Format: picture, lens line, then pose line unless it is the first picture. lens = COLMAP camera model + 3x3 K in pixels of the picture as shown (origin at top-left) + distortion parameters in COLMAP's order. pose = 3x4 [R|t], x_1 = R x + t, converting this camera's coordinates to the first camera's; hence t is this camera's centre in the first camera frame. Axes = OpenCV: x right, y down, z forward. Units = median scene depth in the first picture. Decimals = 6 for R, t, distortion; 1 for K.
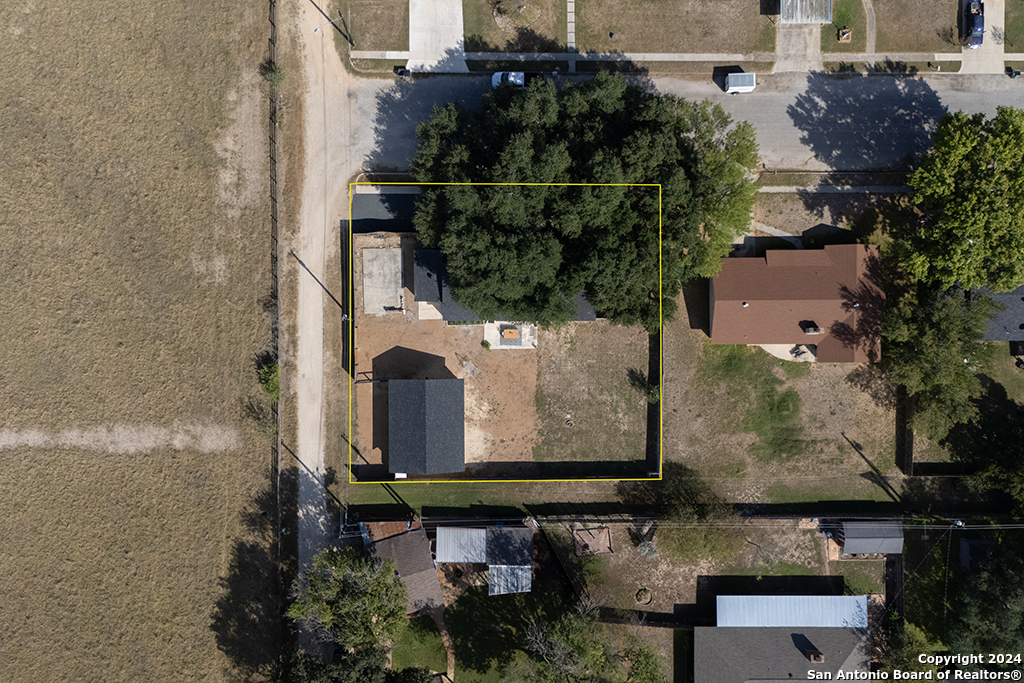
lens RADIAL K [[912.9, 0, 512.0], [0, 912.9, 341.5], [0, 0, 1]] dist [0.075954, -0.081667]
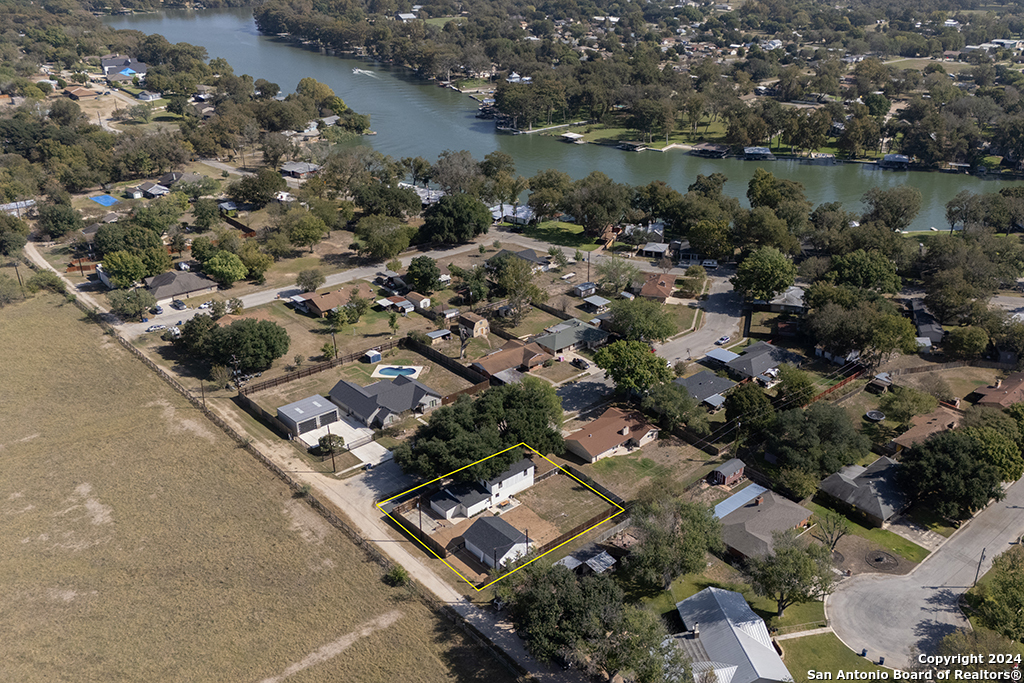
lens RADIAL K [[917.5, 0, 600.8], [0, 917.5, 340.1], [0, 0, 1]] dist [0.126371, -0.276314]
pose [[0.720218, -0.301478, 0.624817, -0.848844], [0.693708, 0.303340, -0.653264, 1.139810], [0.007412, 0.903933, 0.427609, -0.003554]]
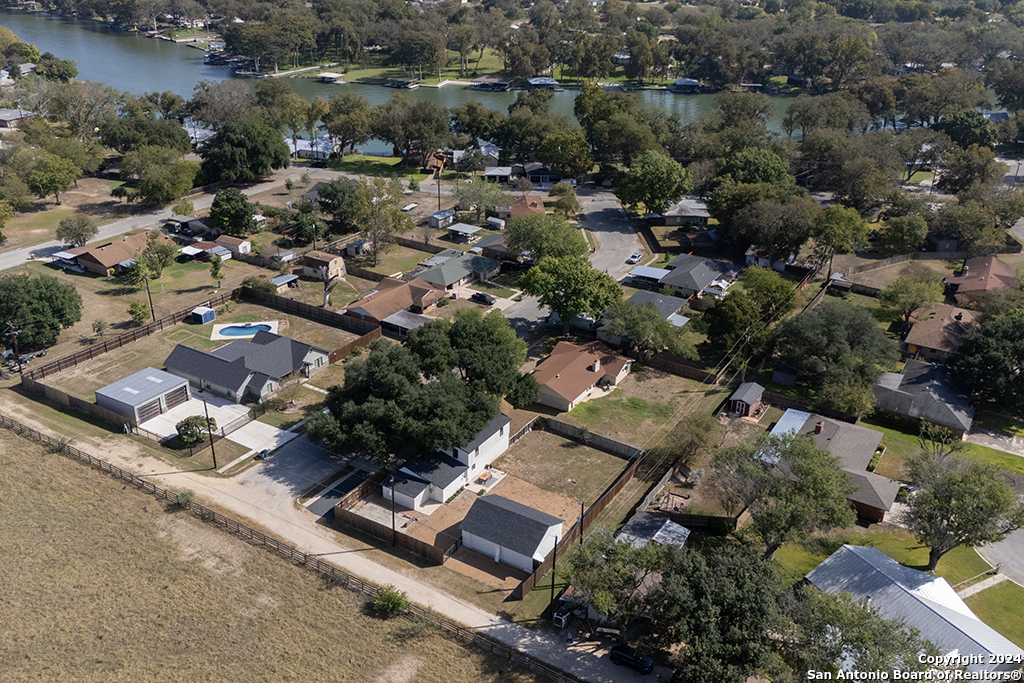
lens RADIAL K [[912.9, 0, 512.0], [0, 912.9, 341.5], [0, 0, 1]] dist [0.075954, -0.081667]
pose [[0.528201, -0.378939, 0.759874, -0.824536], [0.849113, 0.232415, -0.474331, 0.547973], [0.003136, 0.895762, 0.444524, 0.308674]]
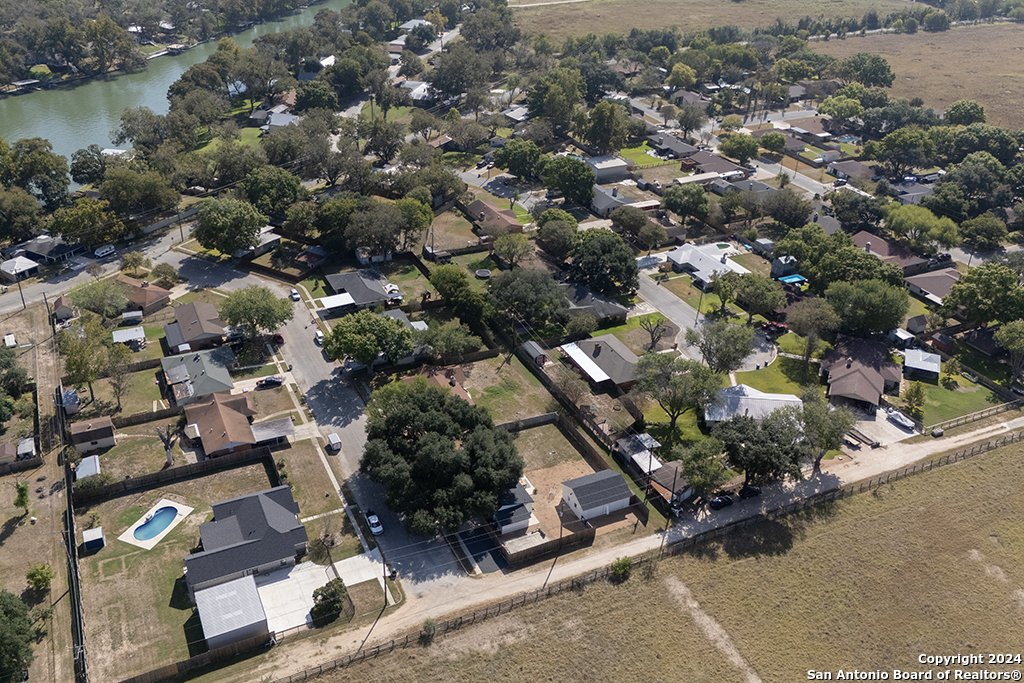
lens RADIAL K [[912.9, 0, 512.0], [0, 912.9, 341.5], [0, 0, 1]] dist [0.075954, -0.081667]
pose [[-0.428324, -0.487759, 0.760677, -1.116016], [0.903084, -0.201942, 0.379022, -0.595372], [-0.031259, 0.849300, 0.526985, -0.079145]]
